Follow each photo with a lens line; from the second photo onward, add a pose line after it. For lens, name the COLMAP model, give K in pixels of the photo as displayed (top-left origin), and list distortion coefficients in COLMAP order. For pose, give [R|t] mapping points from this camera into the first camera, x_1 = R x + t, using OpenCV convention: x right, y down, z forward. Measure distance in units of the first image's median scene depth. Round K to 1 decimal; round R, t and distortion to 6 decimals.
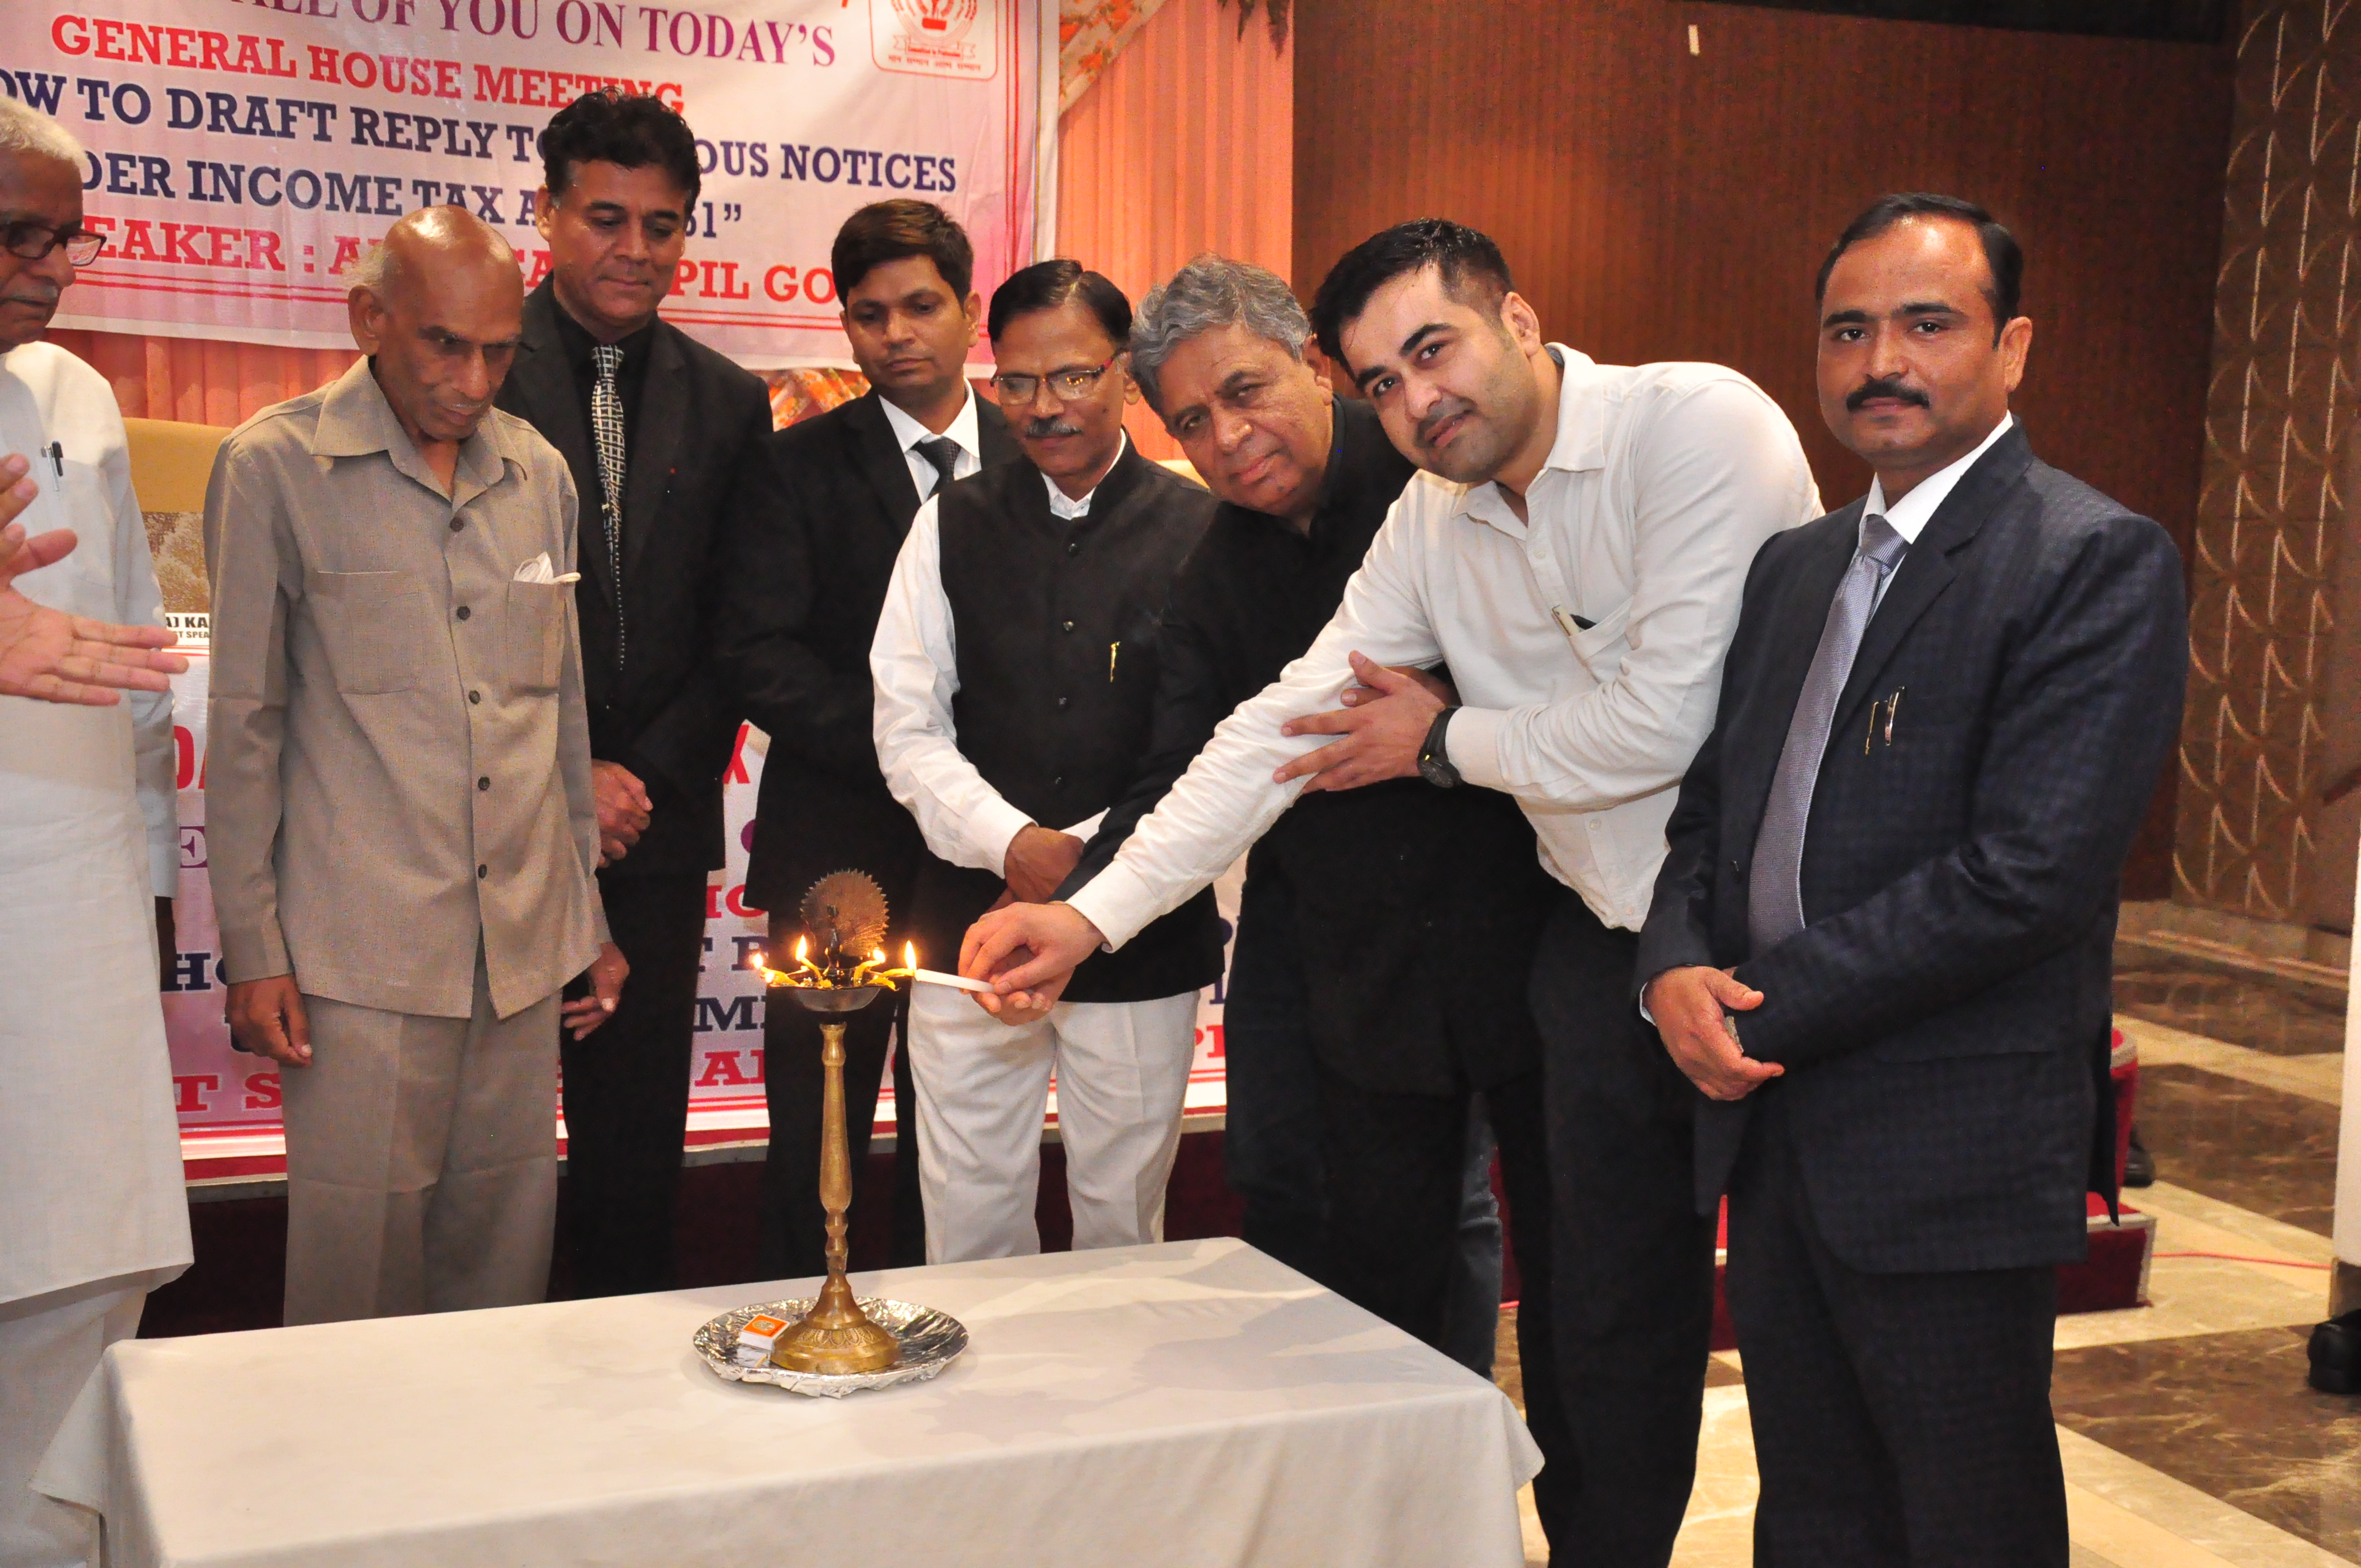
lens RADIAL K [[2891.5, 0, 1227.3], [0, 2891.5, 832.0], [0, 0, 1]] dist [0.003214, 0.504266]
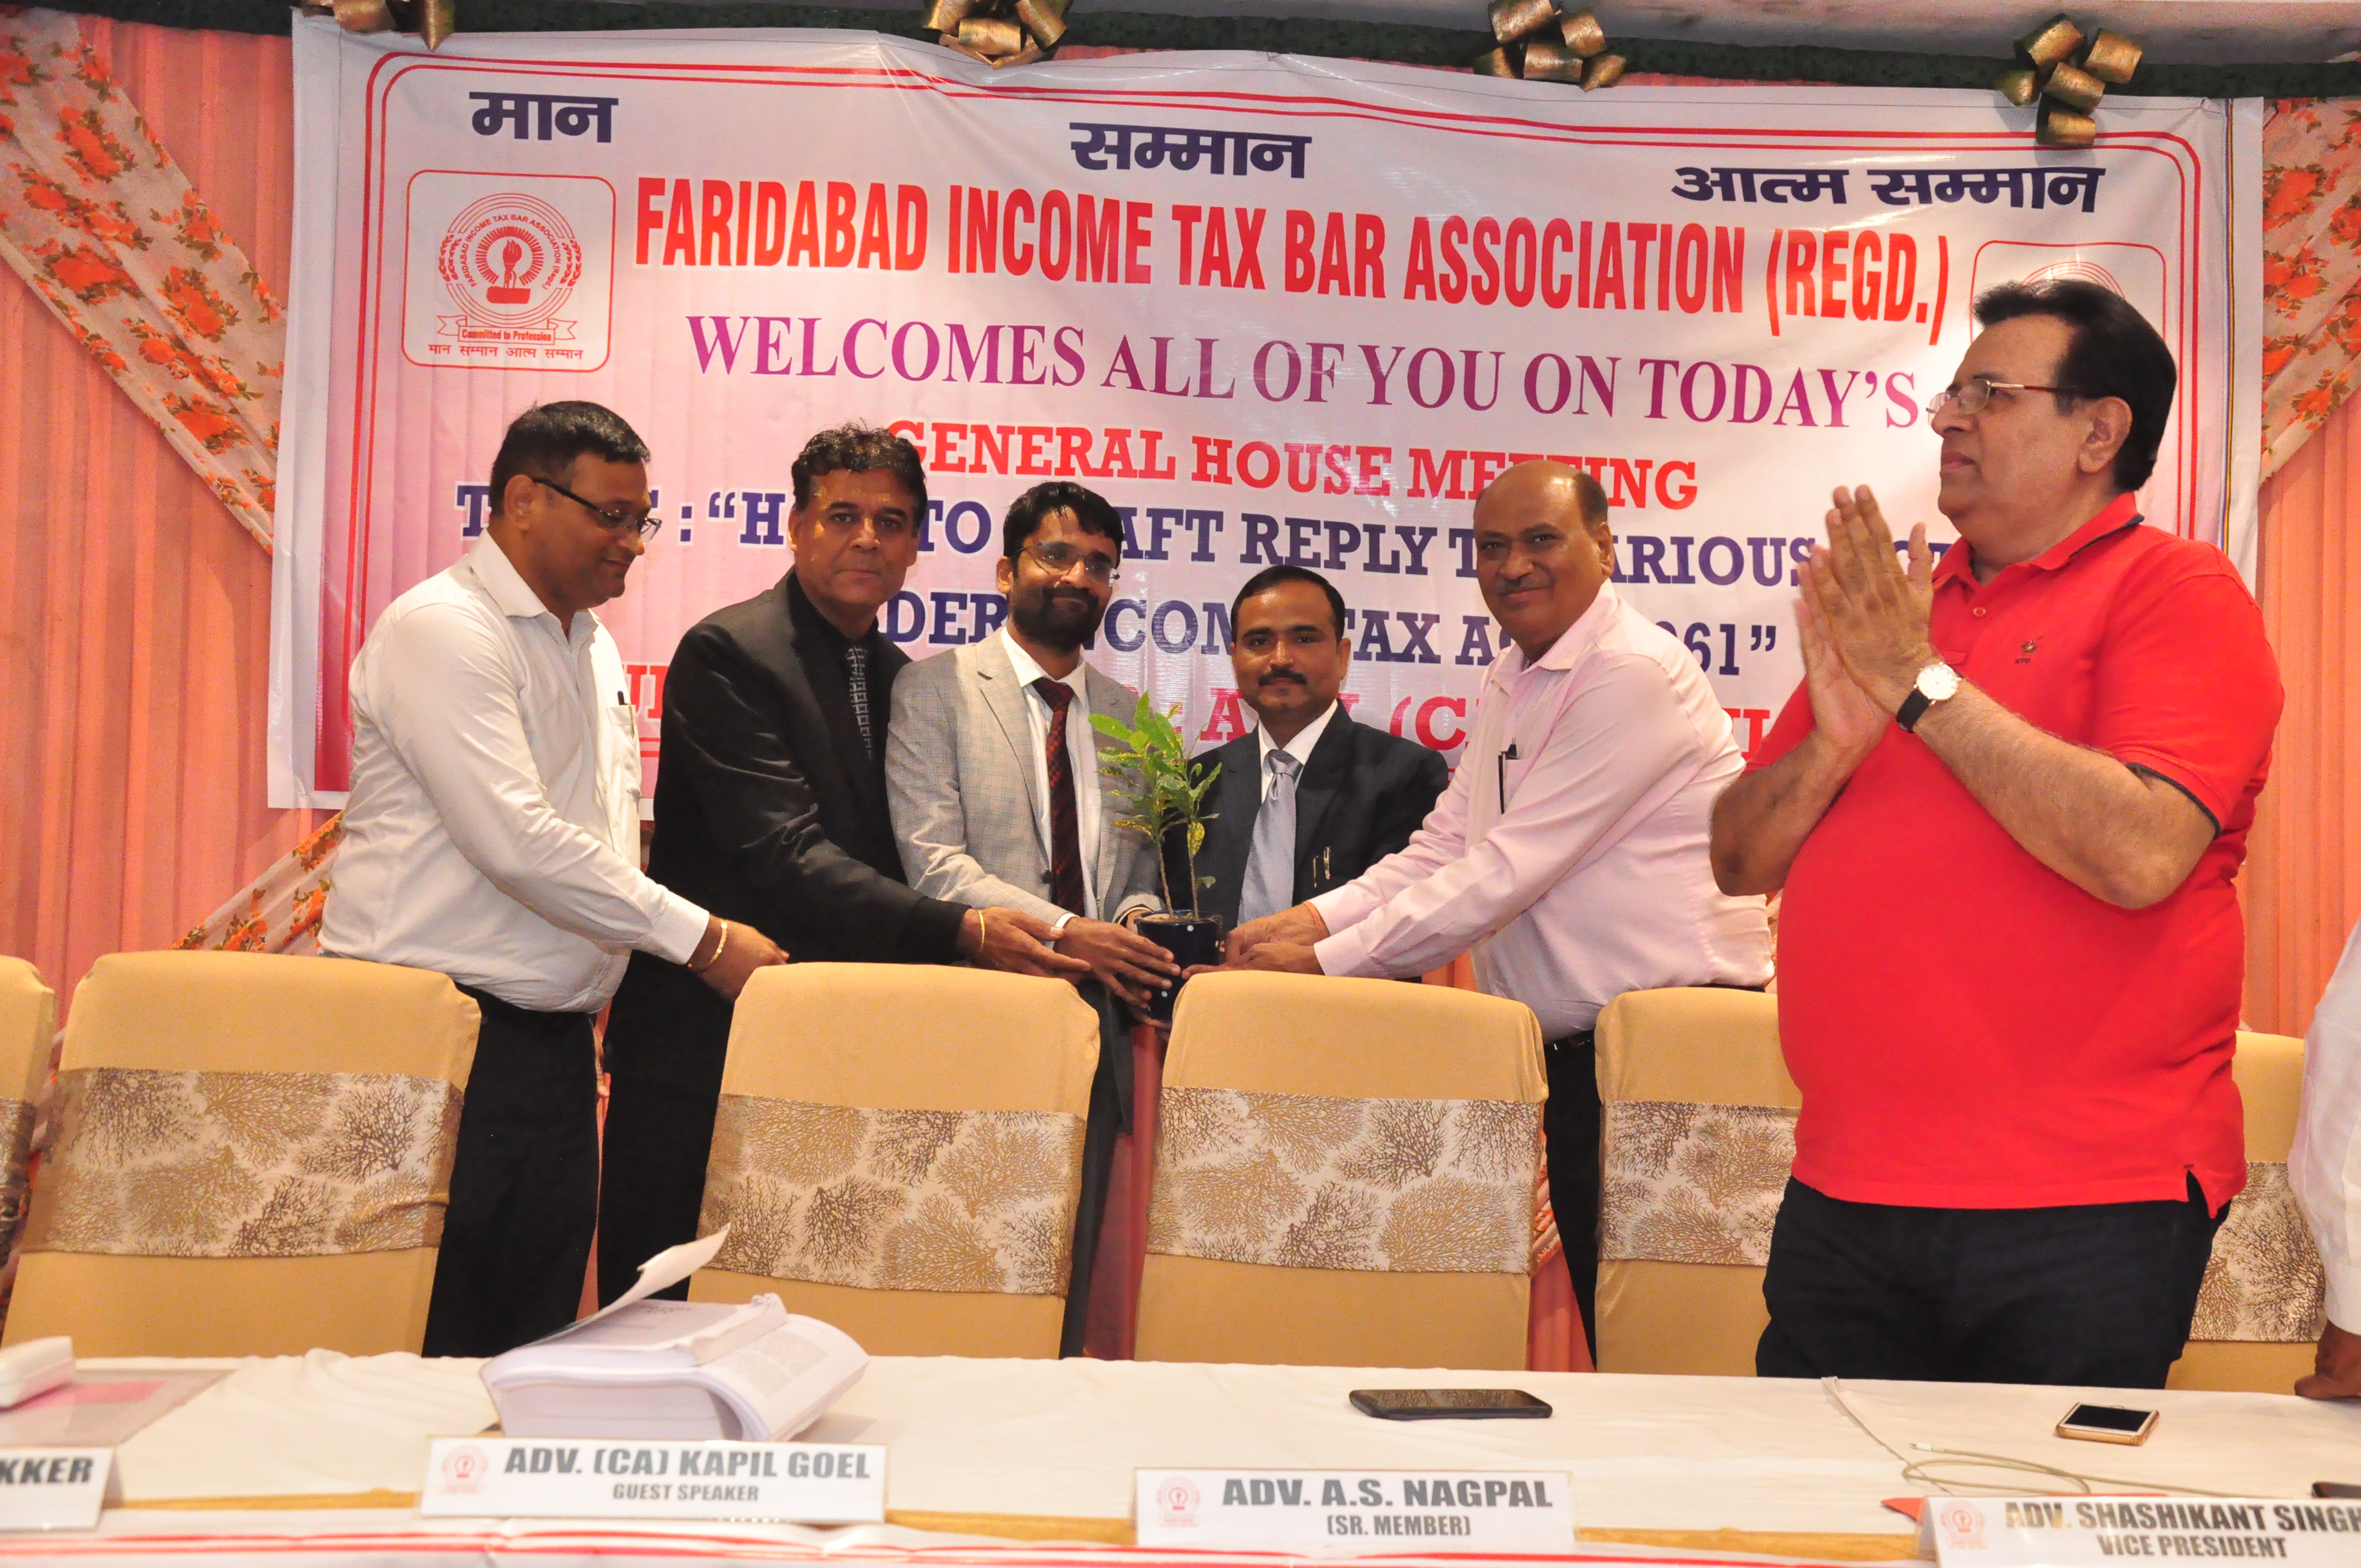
lens RADIAL K [[2822.5, 0, 1230.8], [0, 2822.5, 829.2], [0, 0, 1]] dist [-0.016274, 0.448234]
pose [[0.944718, -0.006556, -0.327818, -0.075103], [-0.045657, 0.987429, -0.151324, -0.065961], [0.324689, 0.157926, 0.932543, 0.363979]]
